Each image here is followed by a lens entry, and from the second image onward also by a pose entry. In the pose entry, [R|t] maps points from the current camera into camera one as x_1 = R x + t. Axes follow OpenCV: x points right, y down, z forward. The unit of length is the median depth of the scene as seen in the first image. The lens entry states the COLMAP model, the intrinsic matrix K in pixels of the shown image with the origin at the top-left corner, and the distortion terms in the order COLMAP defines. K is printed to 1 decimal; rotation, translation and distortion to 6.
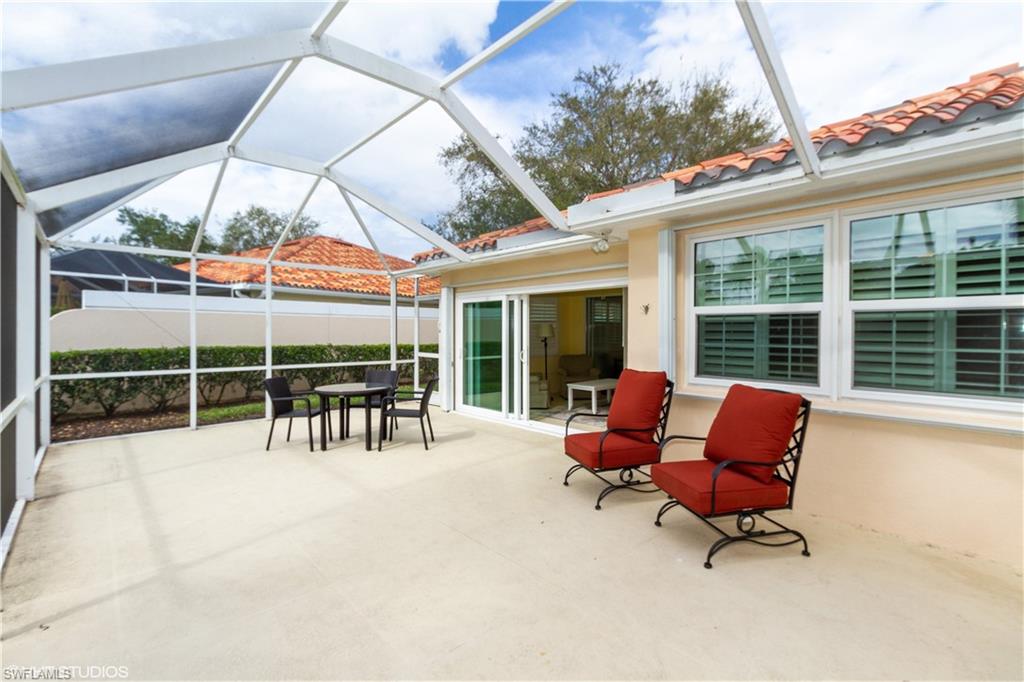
lens RADIAL K [[461.6, 0, 512.0], [0, 461.6, 341.0], [0, 0, 1]] dist [0.000299, 0.000020]
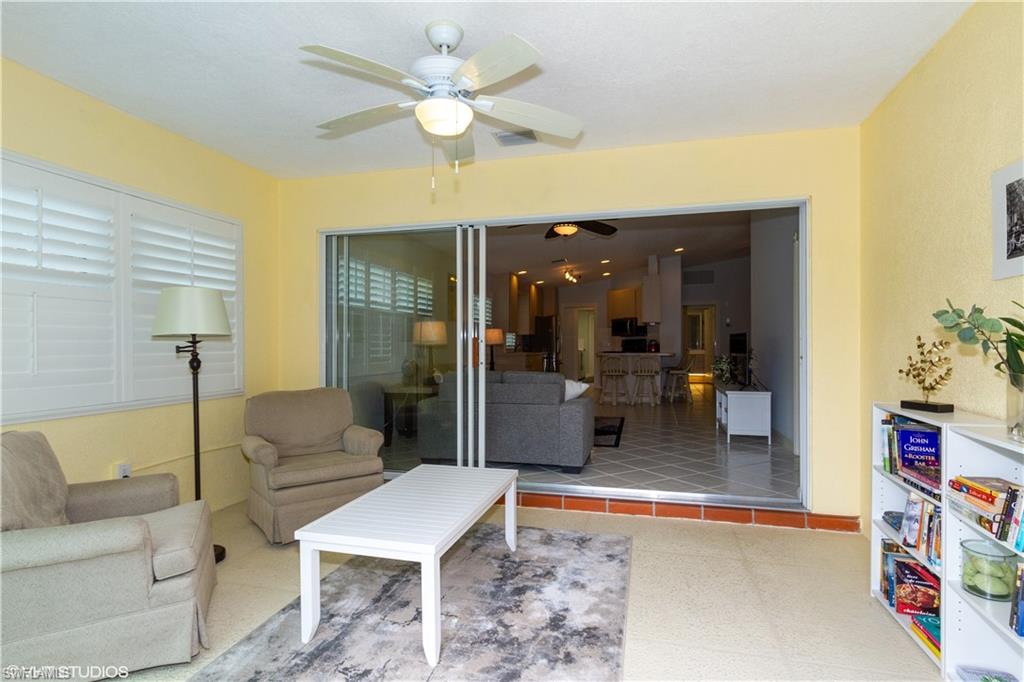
lens RADIAL K [[539.3, 0, 512.0], [0, 539.3, 341.0], [0, 0, 1]] dist [0.000504, 0.000139]
pose [[0.840262, -0.003970, 0.542166, 0.057583], [0.021795, 0.999412, -0.026461, 0.007867], [-0.541742, 0.034051, 0.839855, 0.622862]]
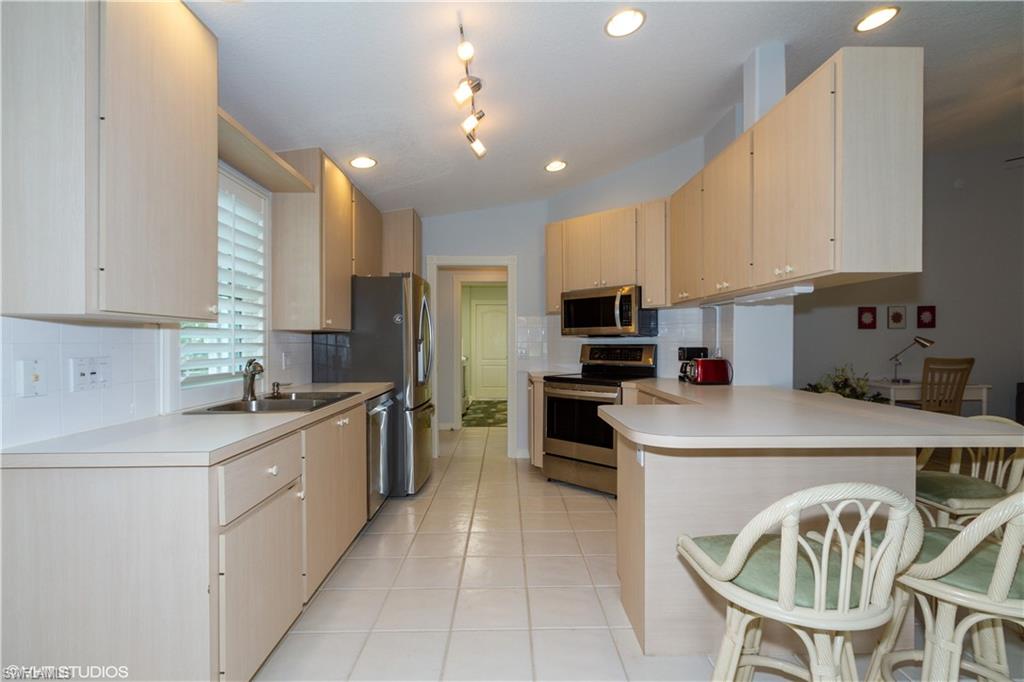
lens RADIAL K [[461.6, 0, 512.0], [0, 461.6, 341.0], [0, 0, 1]] dist [0.000299, 0.000020]
pose [[0.661990, -0.005182, 0.749495, 0.177400], [0.024160, 0.999604, -0.014428, 0.001222], [-0.749123, 0.027659, 0.661853, 0.777189]]
